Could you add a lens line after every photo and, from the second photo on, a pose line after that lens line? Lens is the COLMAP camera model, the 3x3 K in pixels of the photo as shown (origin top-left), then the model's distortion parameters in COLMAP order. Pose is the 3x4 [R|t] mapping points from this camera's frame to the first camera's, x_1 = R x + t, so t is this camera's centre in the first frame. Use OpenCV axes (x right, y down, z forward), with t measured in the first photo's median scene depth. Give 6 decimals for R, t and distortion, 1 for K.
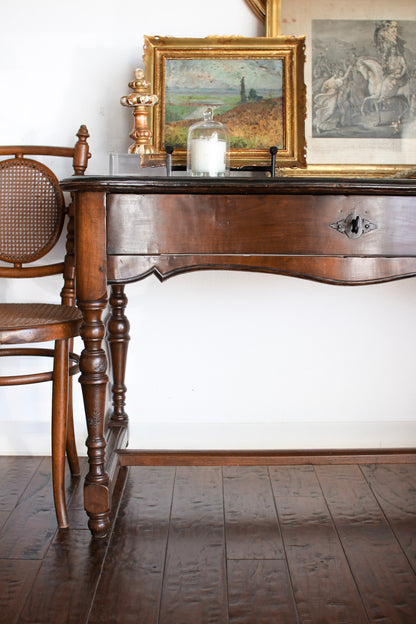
lens RADIAL K [[873.8, 0, 208.0], [0, 873.8, 312.0], [0, 0, 1]] dist [-0.169992, 0.237241]
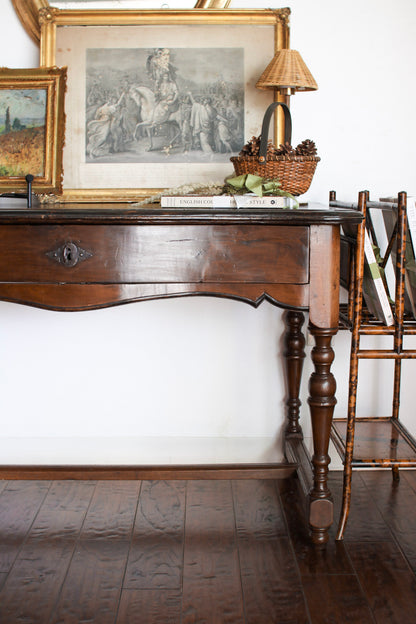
lens RADIAL K [[873.8, 0, 208.0], [0, 873.8, 312.0], [0, 0, 1]] dist [-0.169992, 0.237241]
pose [[0.999926, -0.000014, 0.012138, 0.268646], [0.000014, 1.000000, -0.000040, -0.025169], [-0.012138, 0.000040, 0.999926, -0.037613]]
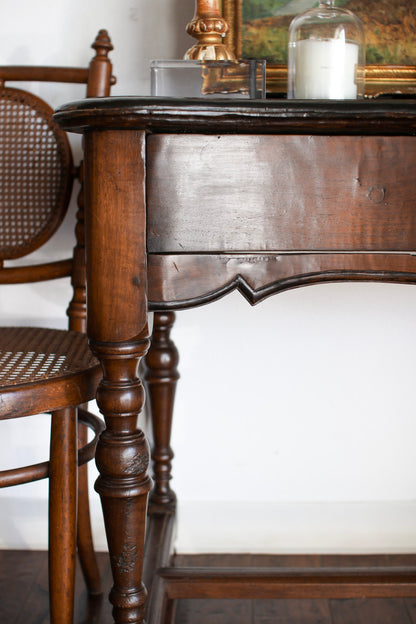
lens RADIAL K [[873.8, 0, 208.0], [0, 873.8, 312.0], [0, 0, 1]] dist [-0.169992, 0.237241]
pose [[0.999505, -0.001185, -0.031445, -0.054258], [0.002156, 0.999521, 0.030875, -0.039662], [0.031393, -0.030927, 0.999029, 0.411052]]
